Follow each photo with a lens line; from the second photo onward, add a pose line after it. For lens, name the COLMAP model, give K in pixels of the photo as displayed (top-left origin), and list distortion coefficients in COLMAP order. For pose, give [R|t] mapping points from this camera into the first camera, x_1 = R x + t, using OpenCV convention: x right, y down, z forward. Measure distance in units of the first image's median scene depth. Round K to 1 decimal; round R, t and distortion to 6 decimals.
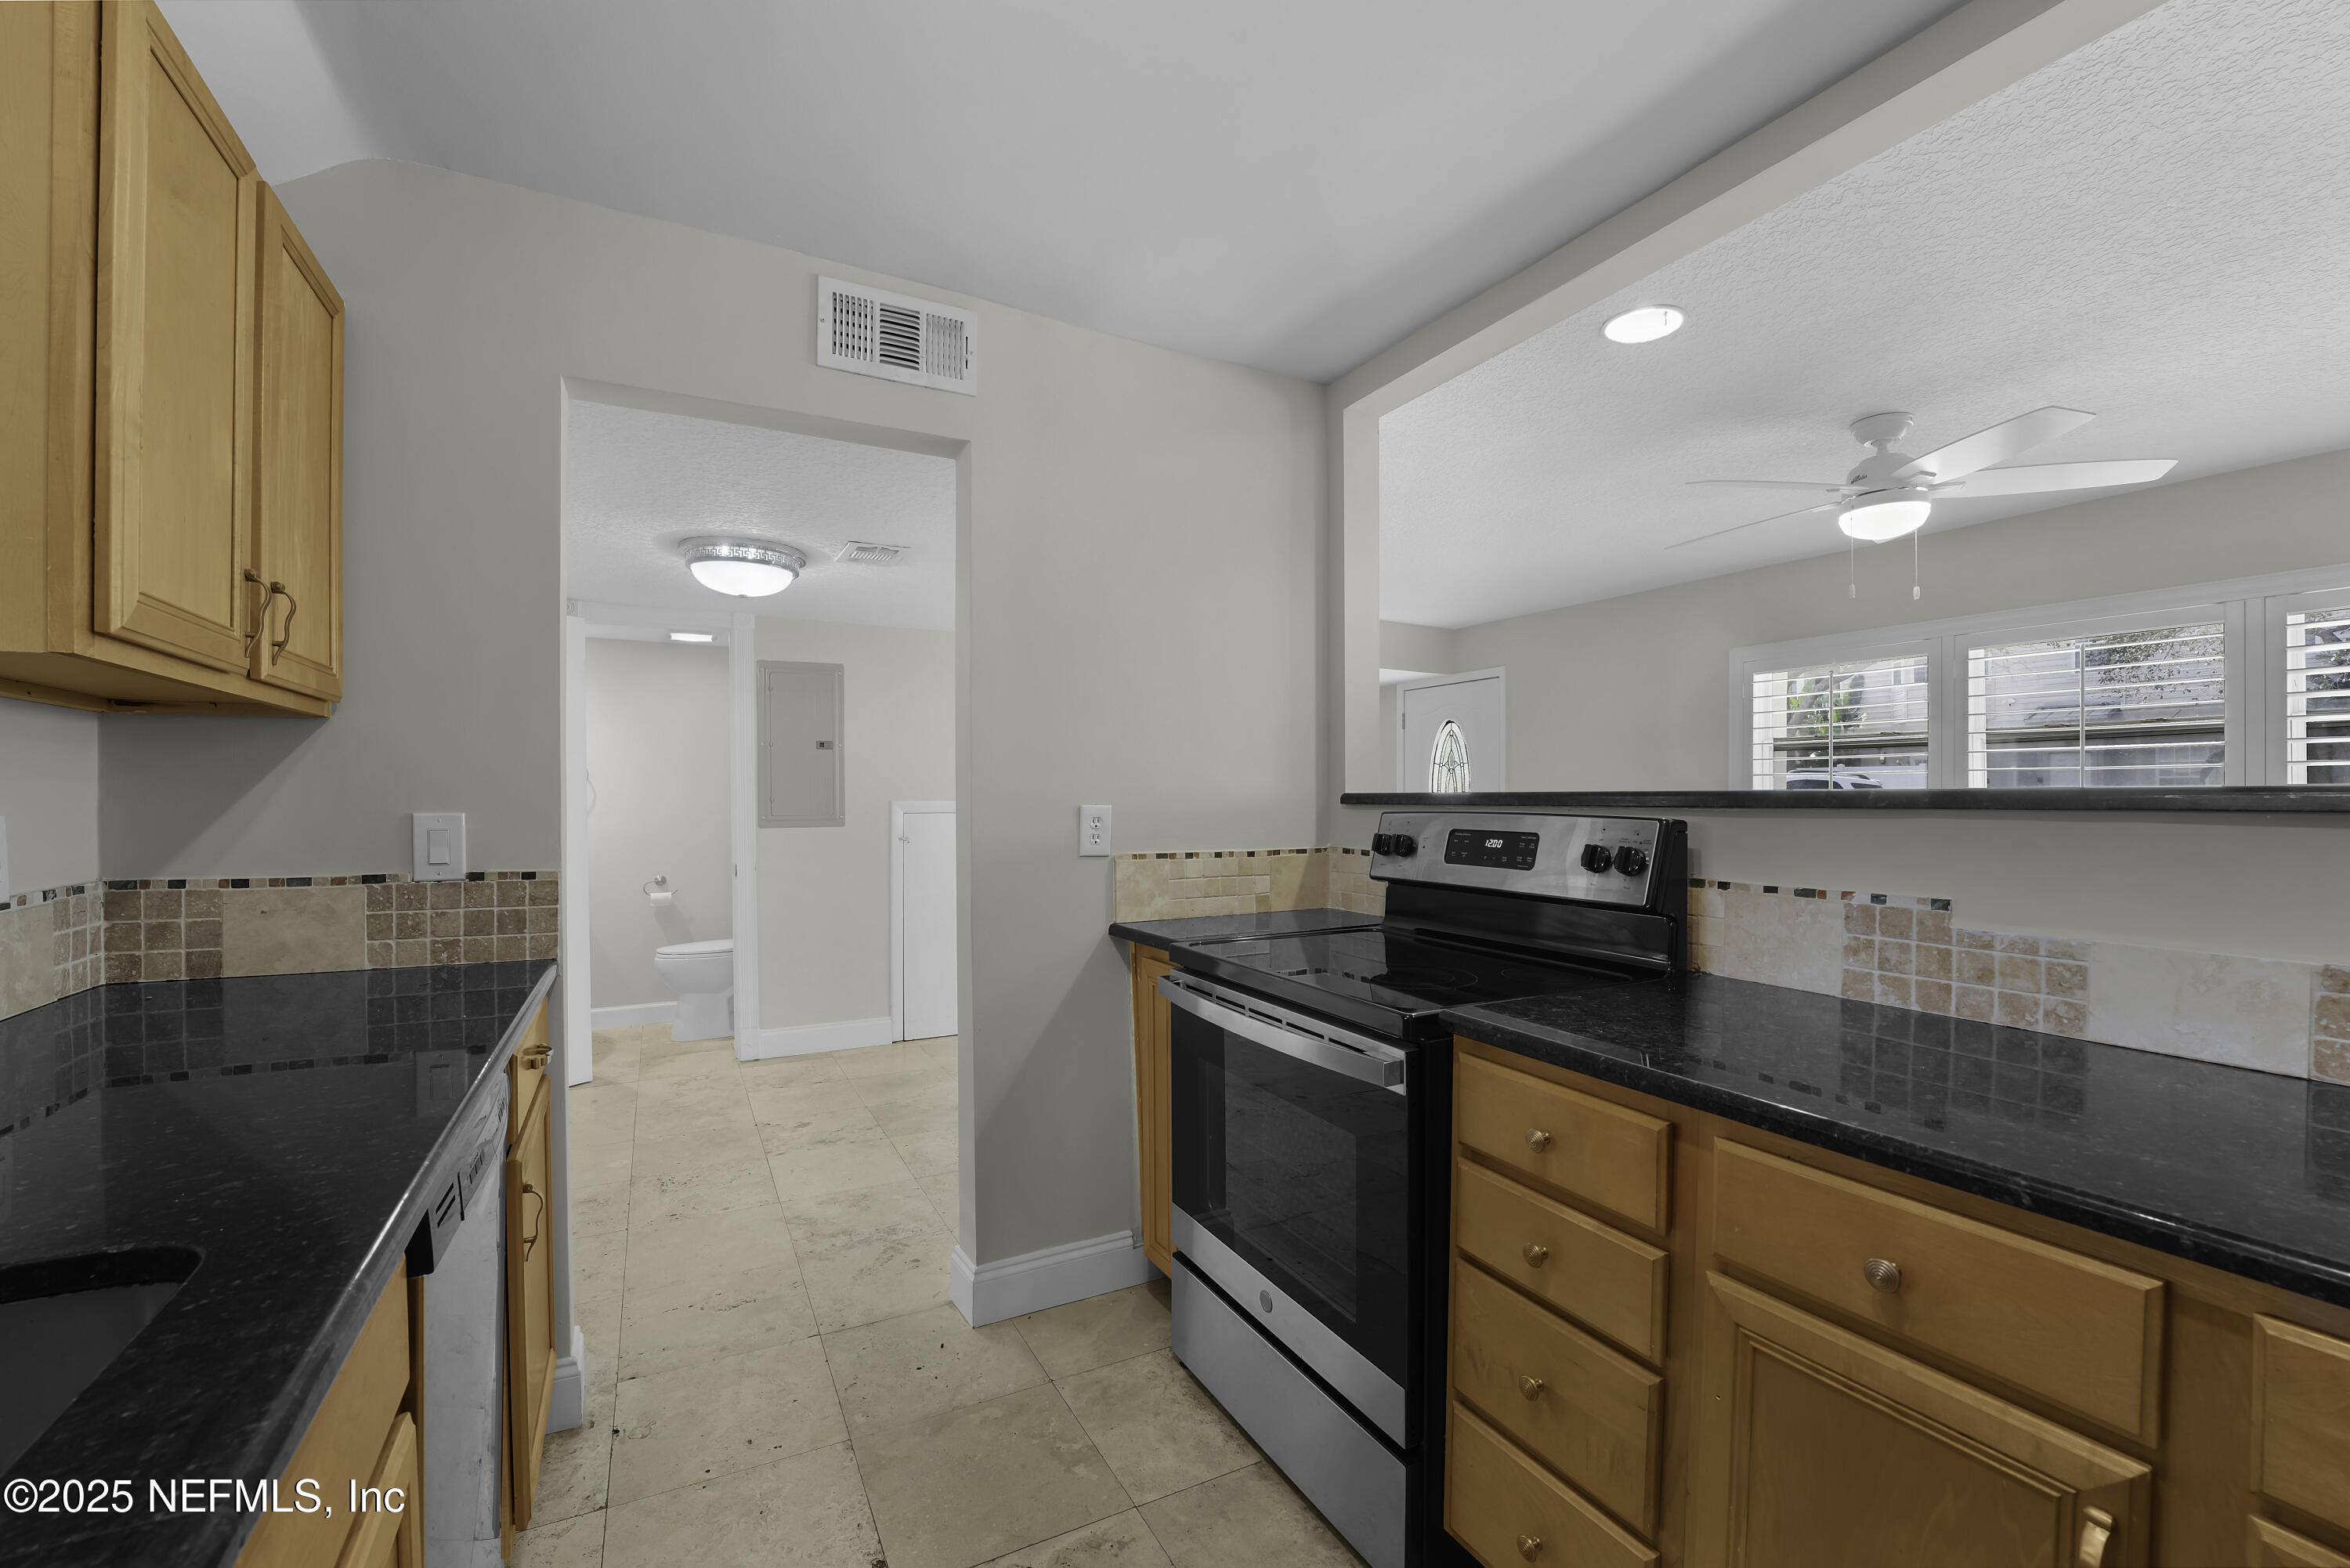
lens RADIAL K [[971.1, 0, 1149.8], [0, 971.1, 800.5], [0, 0, 1]] dist [-0.028420, 0.002582]
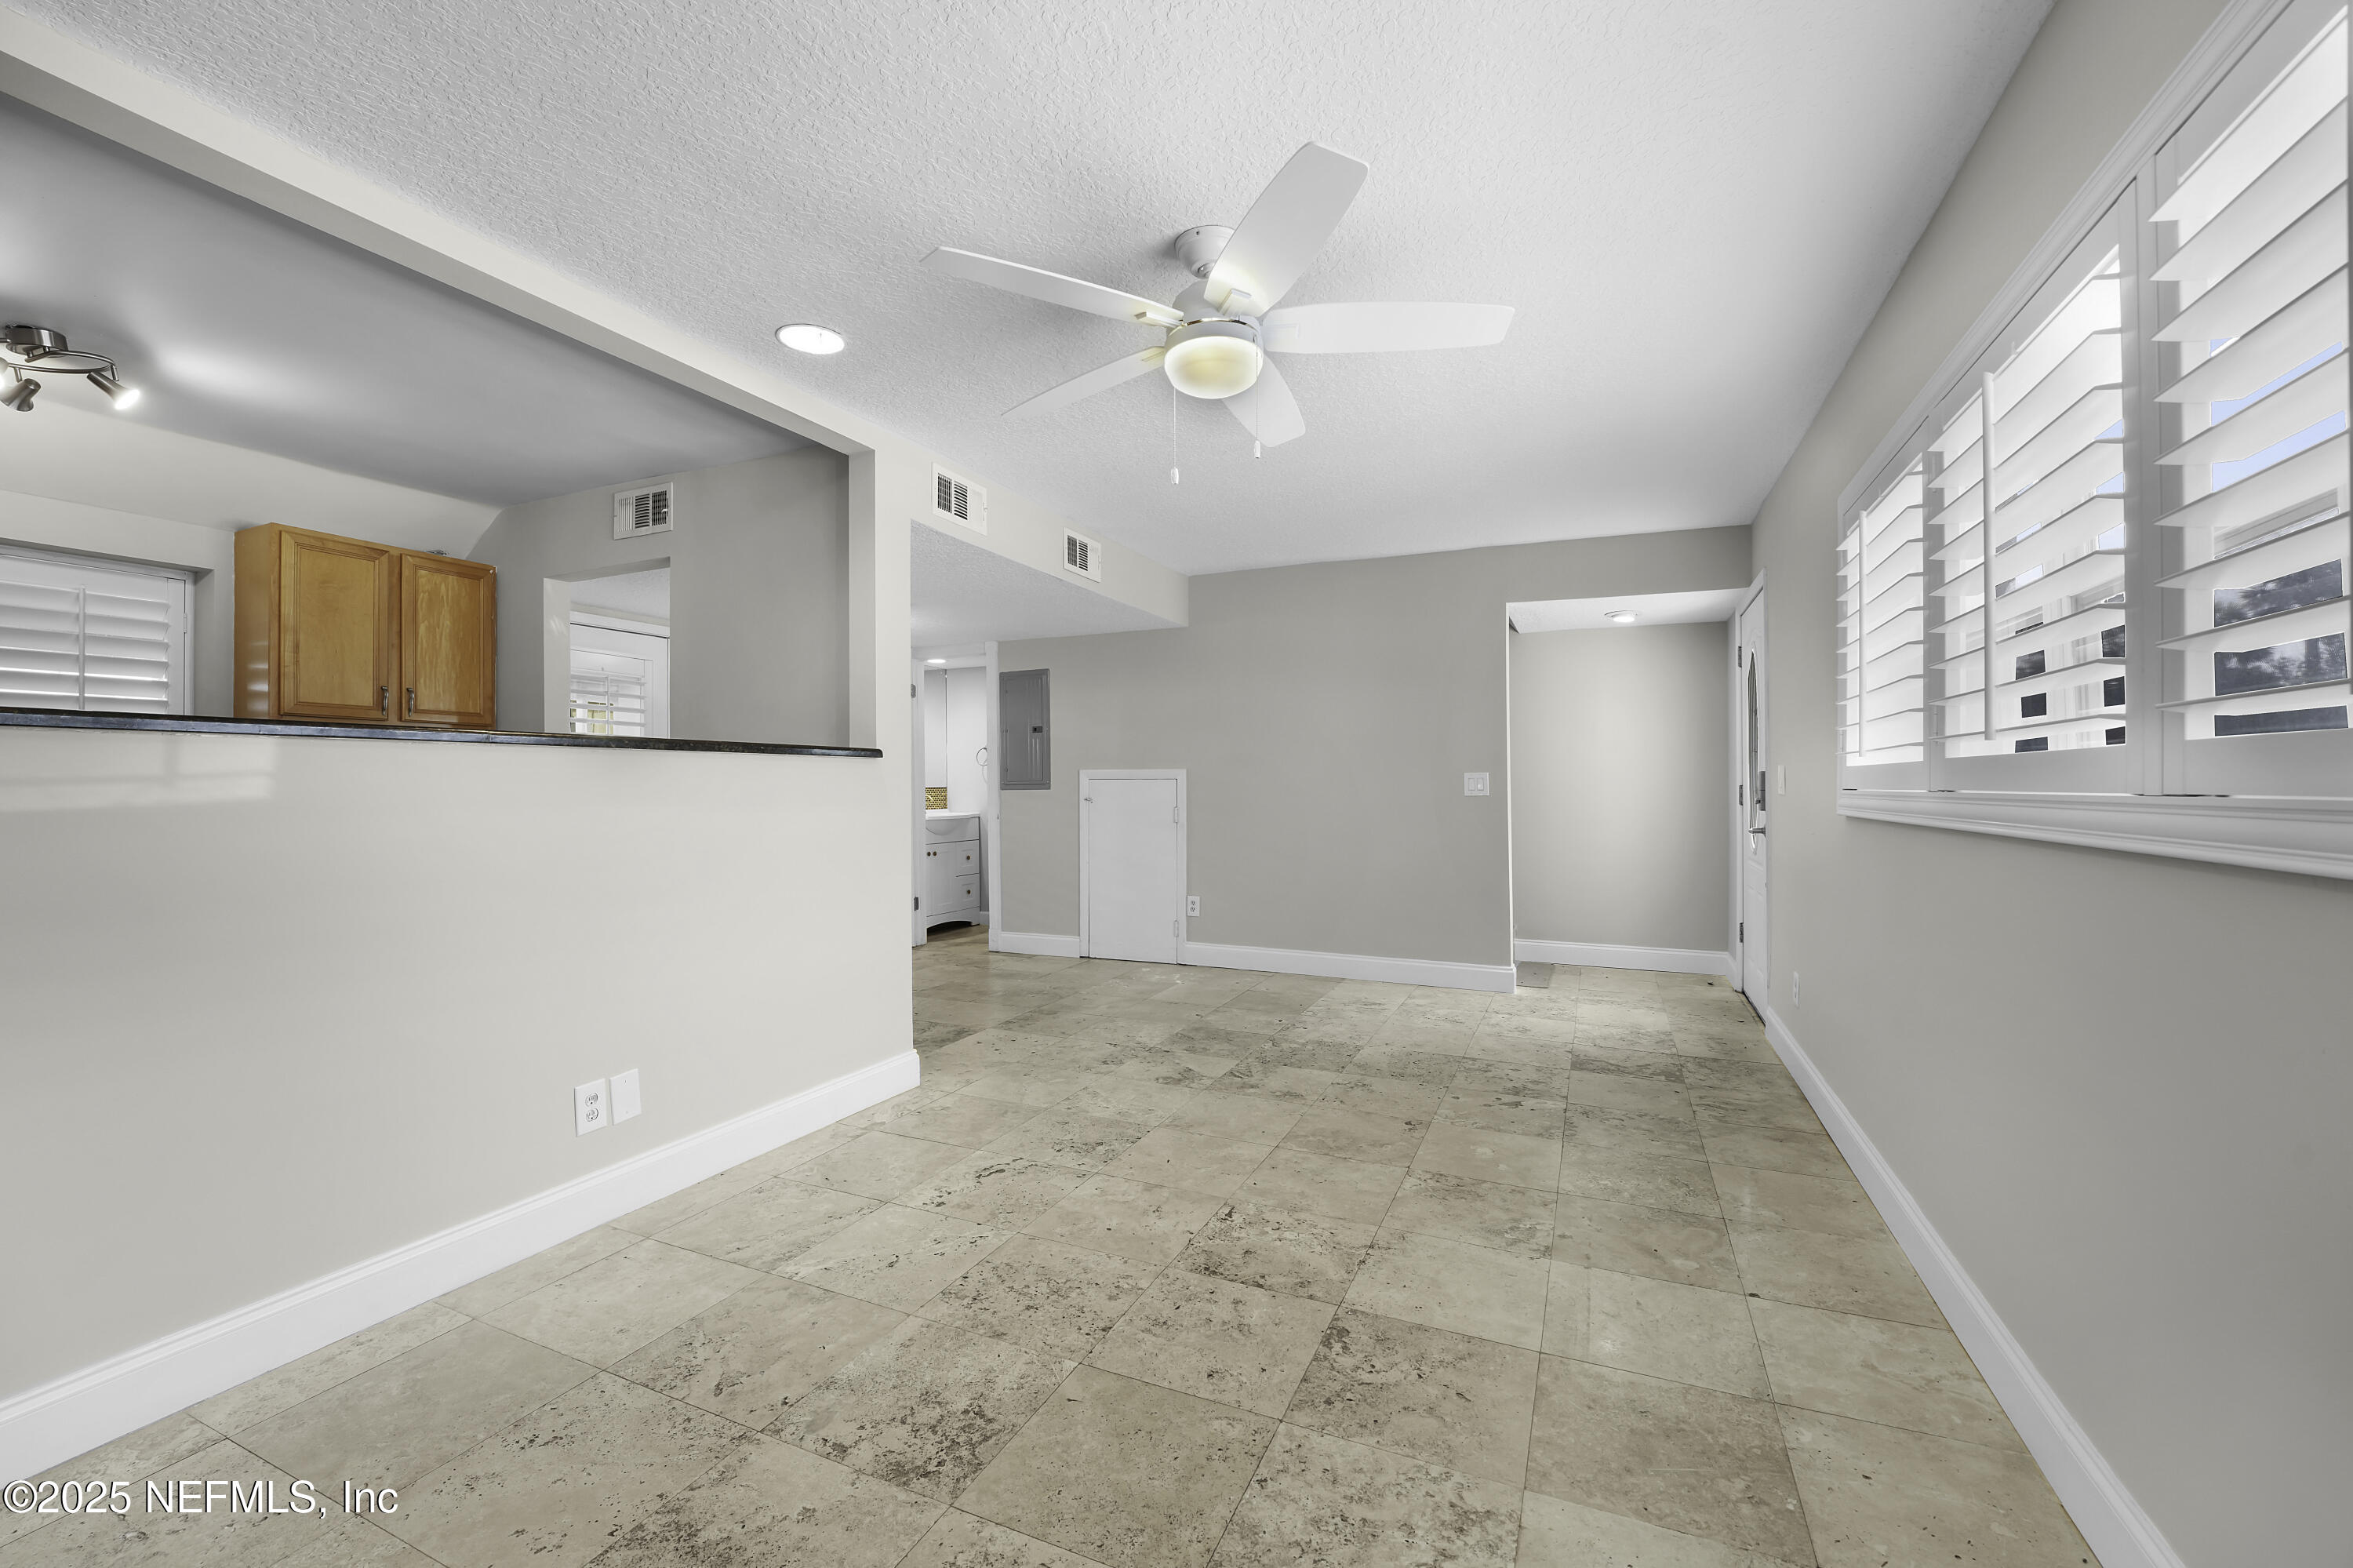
lens RADIAL K [[972.5, 0, 1169.0], [0, 972.5, 786.4], [0, 0, 1]] dist [-0.028420, 0.002582]
pose [[0.638716, 0.004767, -0.769428, 0.932936], [-0.007616, 0.999971, -0.000127, 0.024420], [0.769405, 0.005941, 0.638734, 0.305667]]
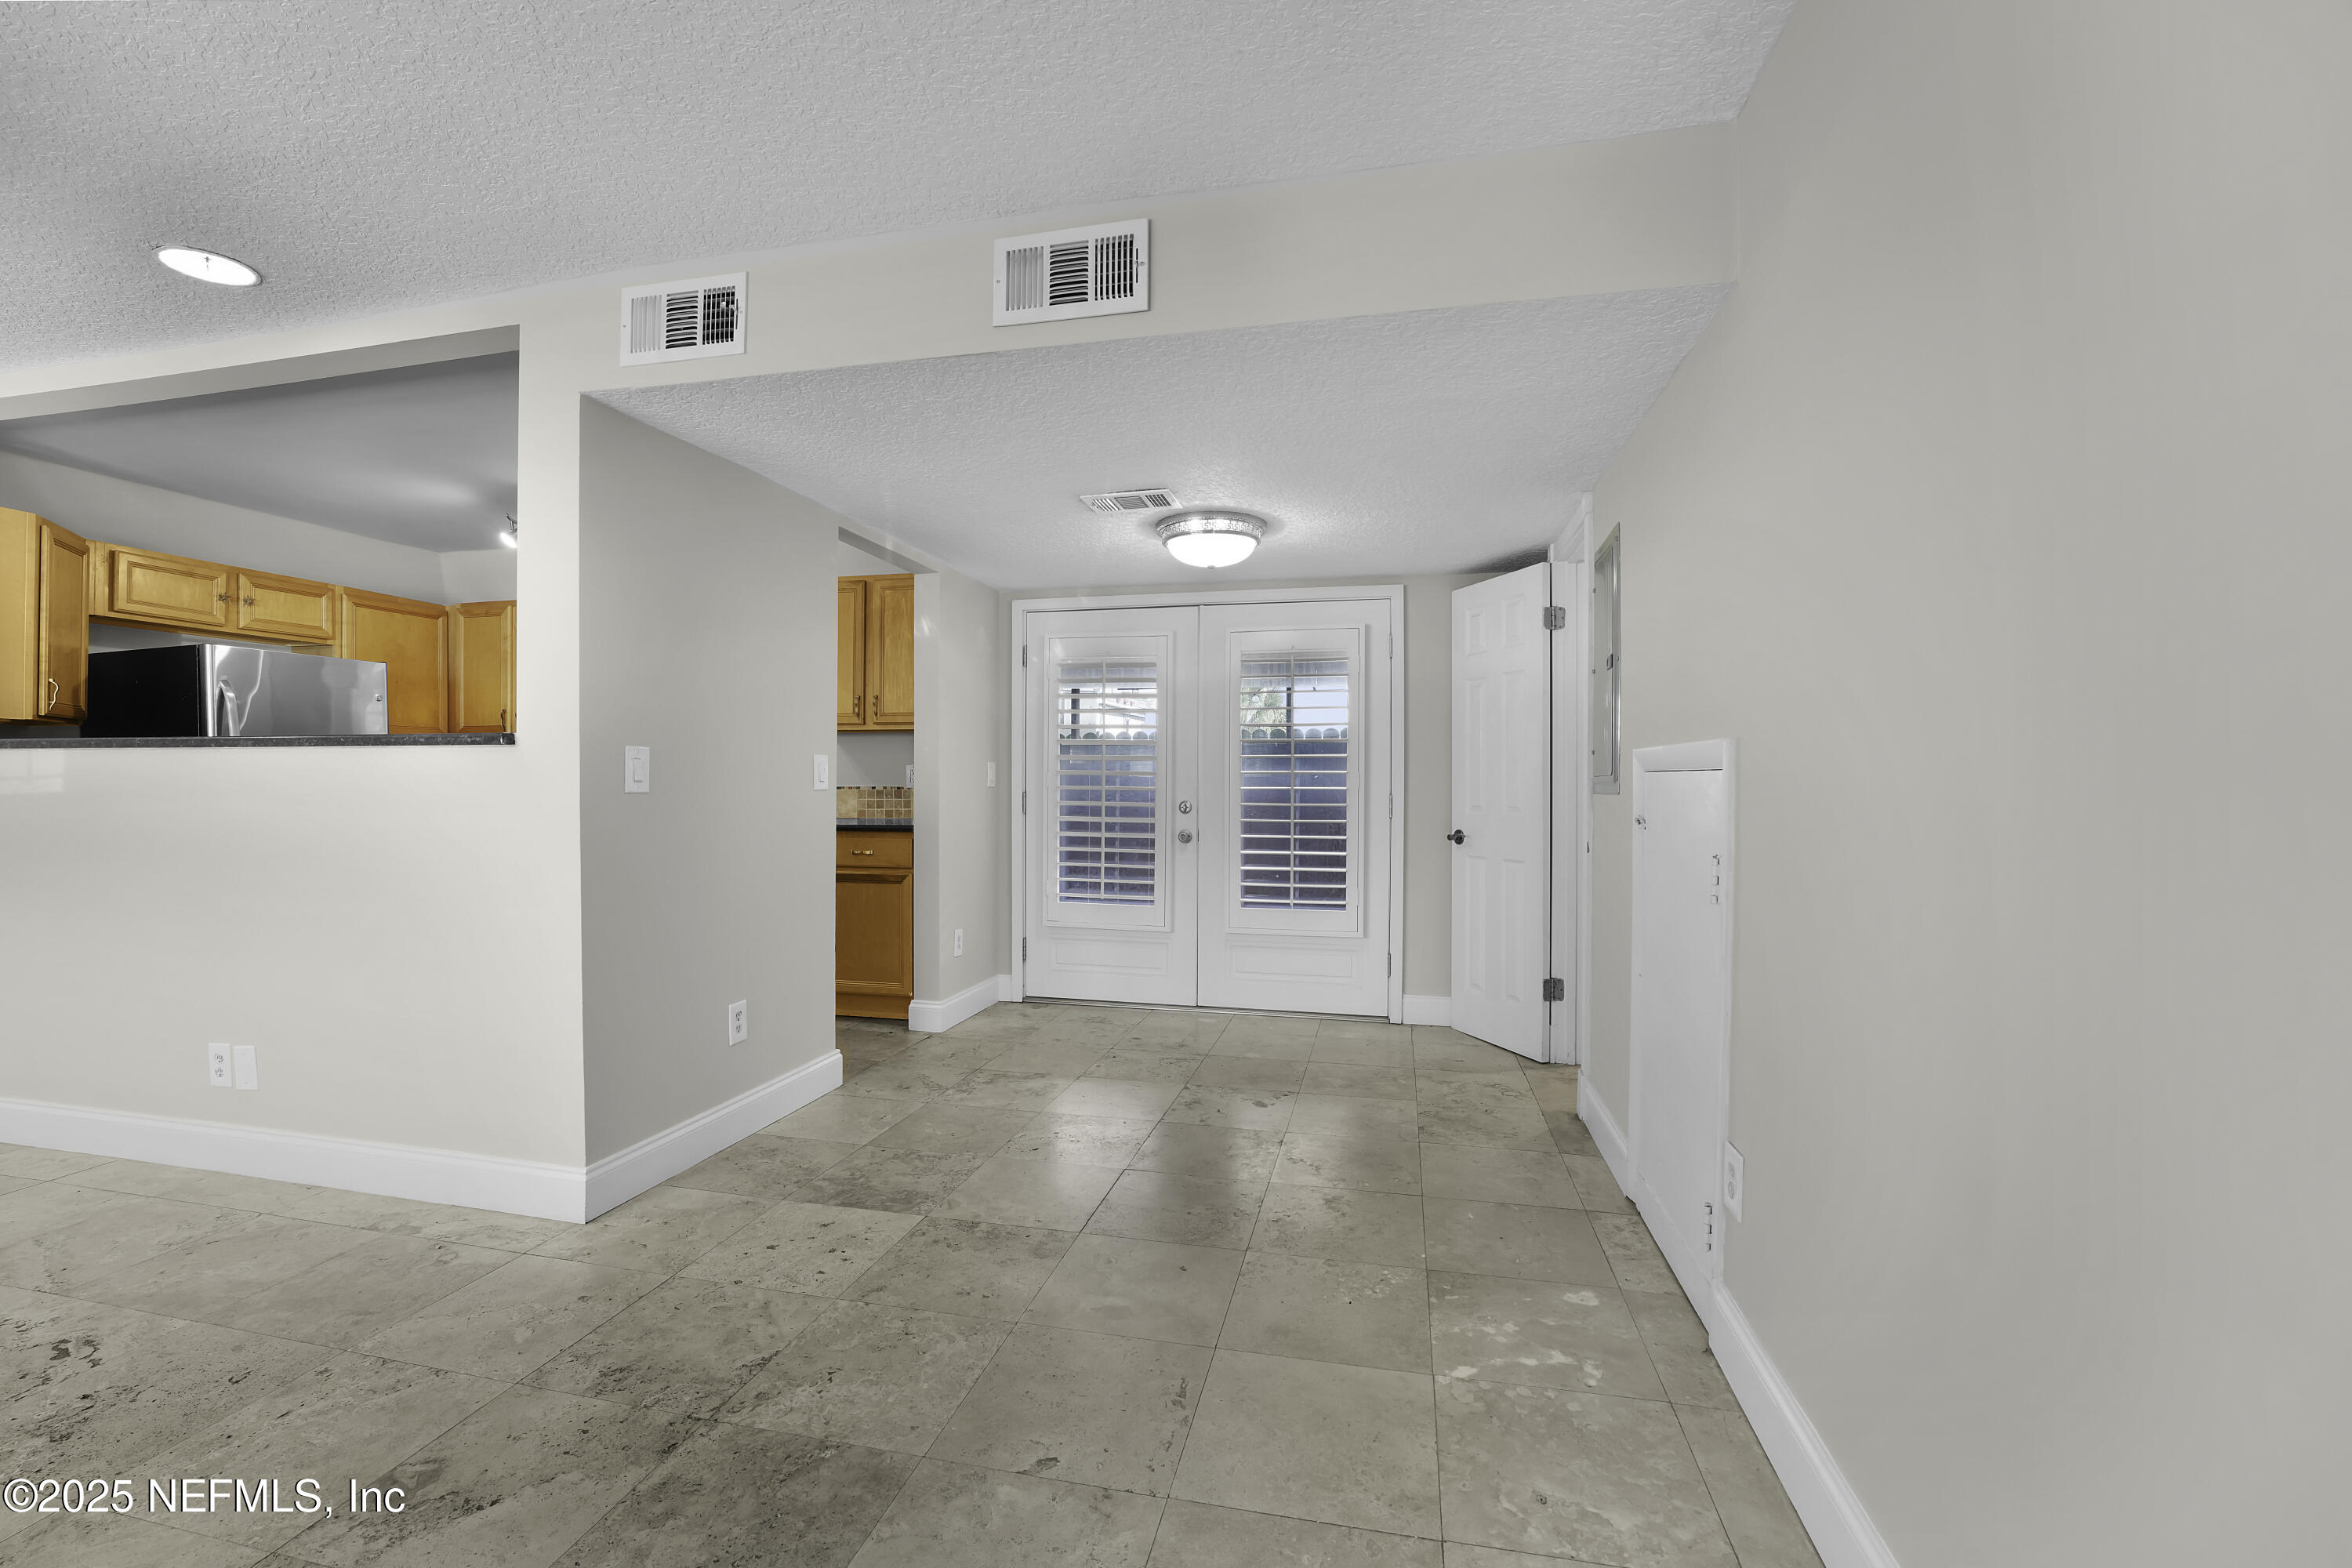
lens RADIAL K [[972.0, 0, 1172.1], [0, 972.0, 789.3], [0, 0, 1]] dist [-0.028420, 0.002582]
pose [[-0.628458, 0.011317, -0.777761, 0.354676], [-0.006923, 0.999773, 0.020141, 0.016302], [0.777813, 0.018042, -0.628237, 1.313784]]
